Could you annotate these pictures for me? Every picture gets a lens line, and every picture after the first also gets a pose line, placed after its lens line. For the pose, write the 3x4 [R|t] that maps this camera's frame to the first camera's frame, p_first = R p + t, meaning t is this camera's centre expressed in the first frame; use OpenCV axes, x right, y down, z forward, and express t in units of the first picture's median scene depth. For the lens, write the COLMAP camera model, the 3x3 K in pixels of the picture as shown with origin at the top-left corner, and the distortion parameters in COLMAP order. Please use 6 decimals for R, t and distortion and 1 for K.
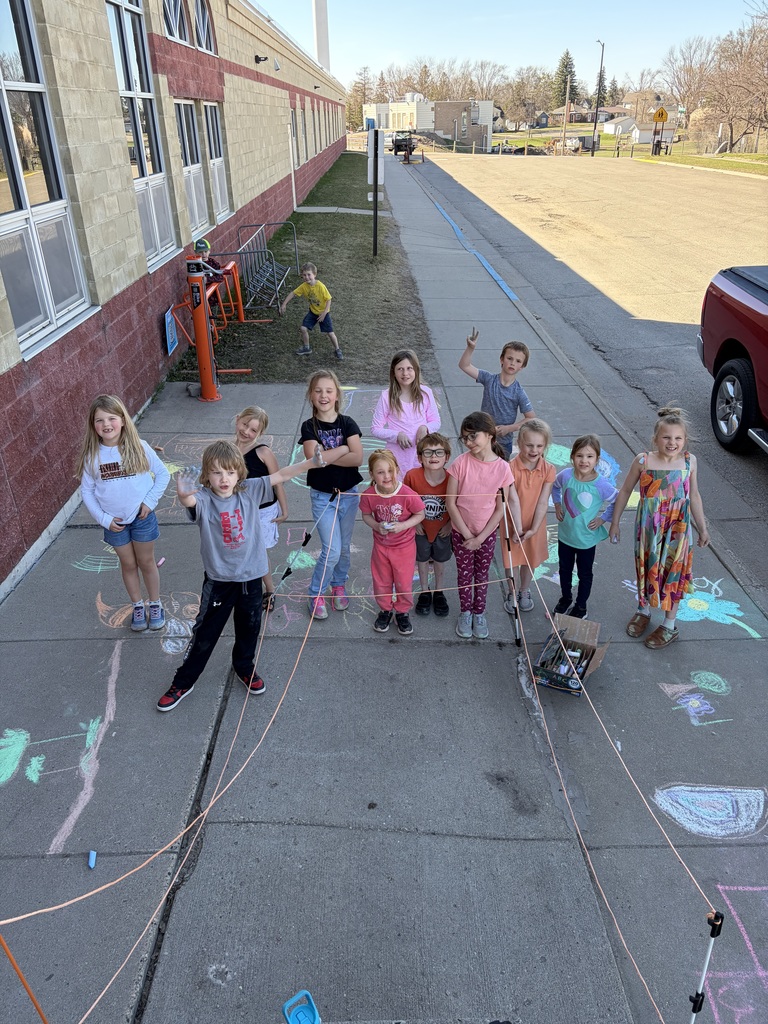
lens RADIAL K [[769.1, 0, 384.0], [0, 769.1, 512.0], [0, 0, 1]] dist [0.068393, -0.088718]
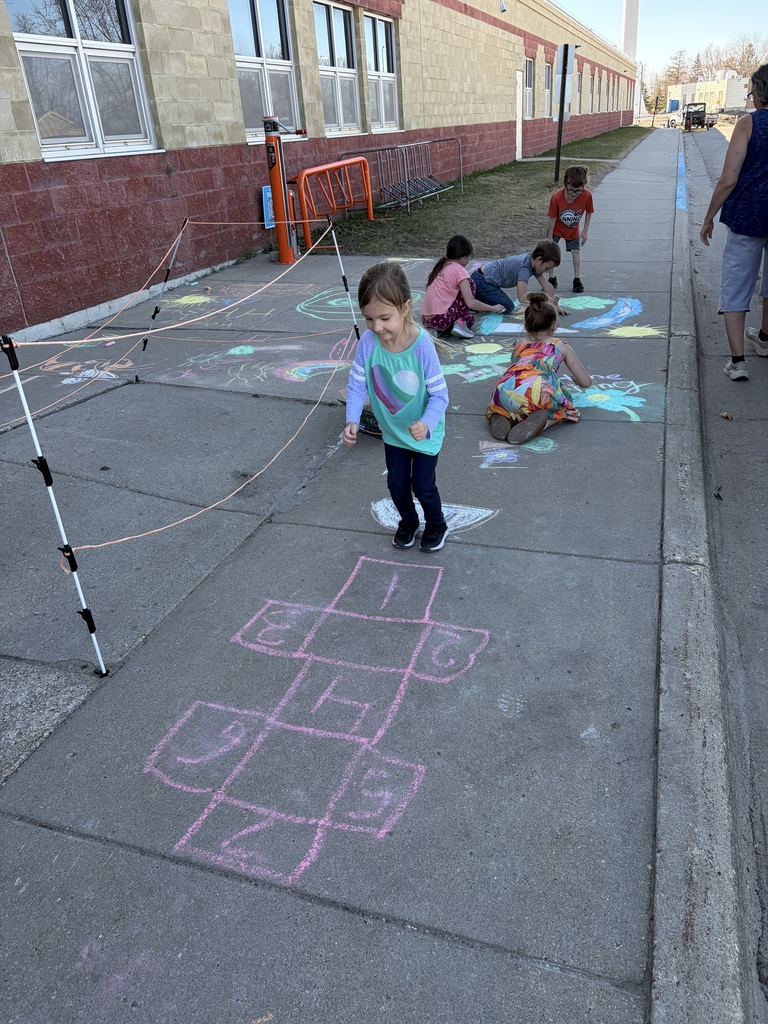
lens RADIAL K [[769.1, 0, 384.0], [0, 769.1, 512.0], [0, 0, 1]] dist [0.068393, -0.088718]
pose [[0.939654, 0.114246, -0.322488, 0.463870], [-0.112862, 0.993343, 0.023053, 0.250459], [0.322975, 0.014735, 0.946293, 0.086906]]
